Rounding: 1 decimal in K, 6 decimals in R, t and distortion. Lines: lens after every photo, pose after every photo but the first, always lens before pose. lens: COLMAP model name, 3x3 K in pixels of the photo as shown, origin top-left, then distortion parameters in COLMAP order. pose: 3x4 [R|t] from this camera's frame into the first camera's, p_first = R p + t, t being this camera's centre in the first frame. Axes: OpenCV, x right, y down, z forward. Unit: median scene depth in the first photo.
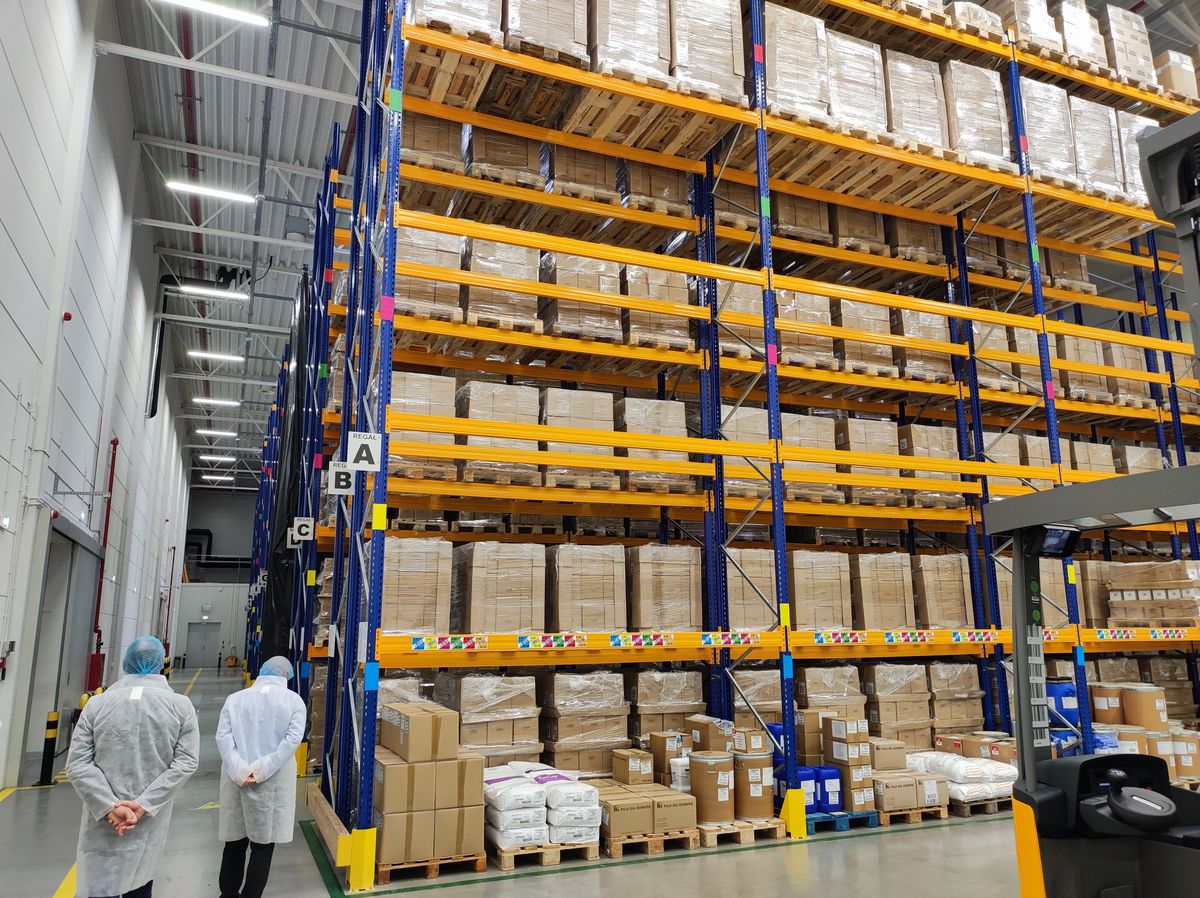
lens RADIAL K [[881.4, 0, 600.0], [0, 881.4, 449.0], [0, 0, 1]] dist [0.037674, -0.001057]
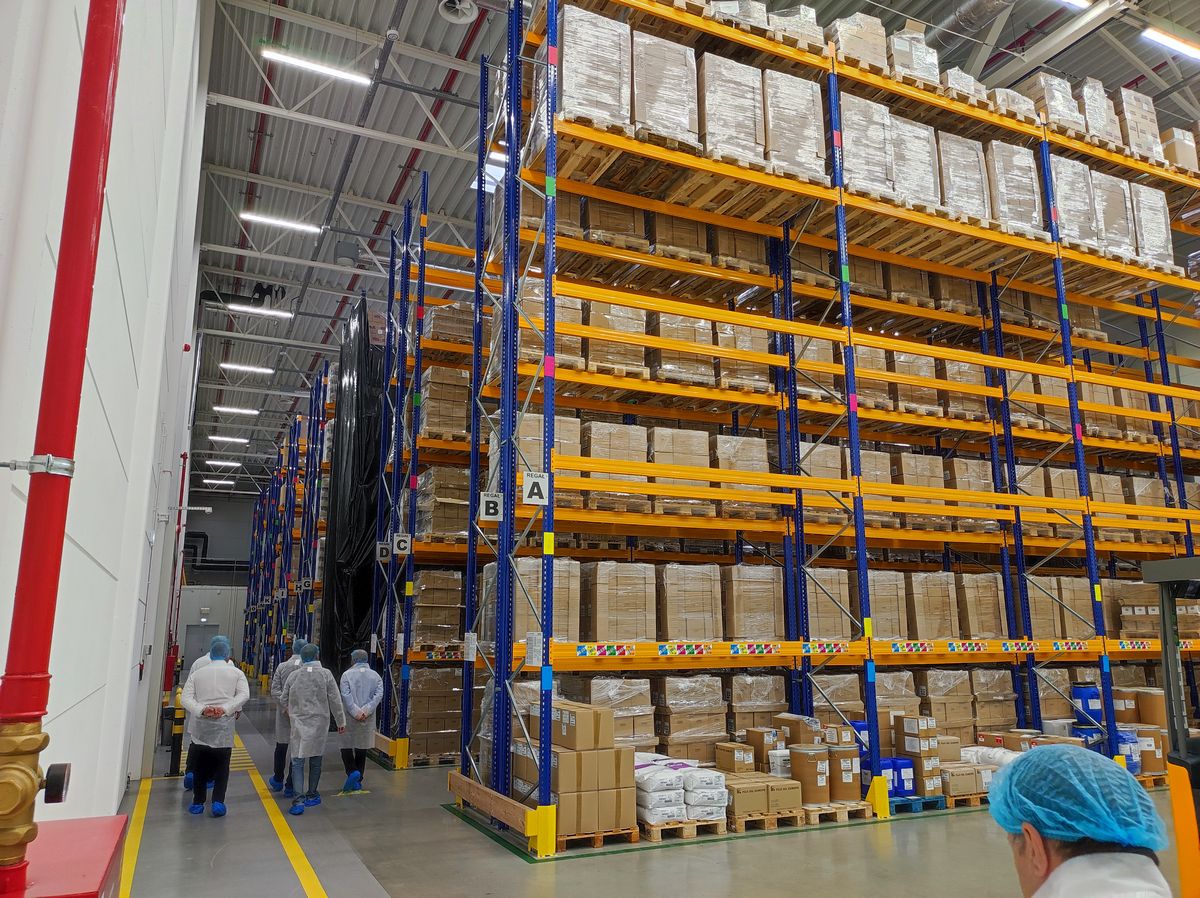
lens RADIAL K [[879.4, 0, 600.0], [0, 879.4, 449.0], [0, 0, 1]] dist [0.041777, -0.000828]
pose [[0.999258, 0.012576, 0.036406, -0.159001], [-0.012452, 0.999916, -0.003633, -0.033200], [-0.036449, 0.003177, 0.999330, -0.130489]]
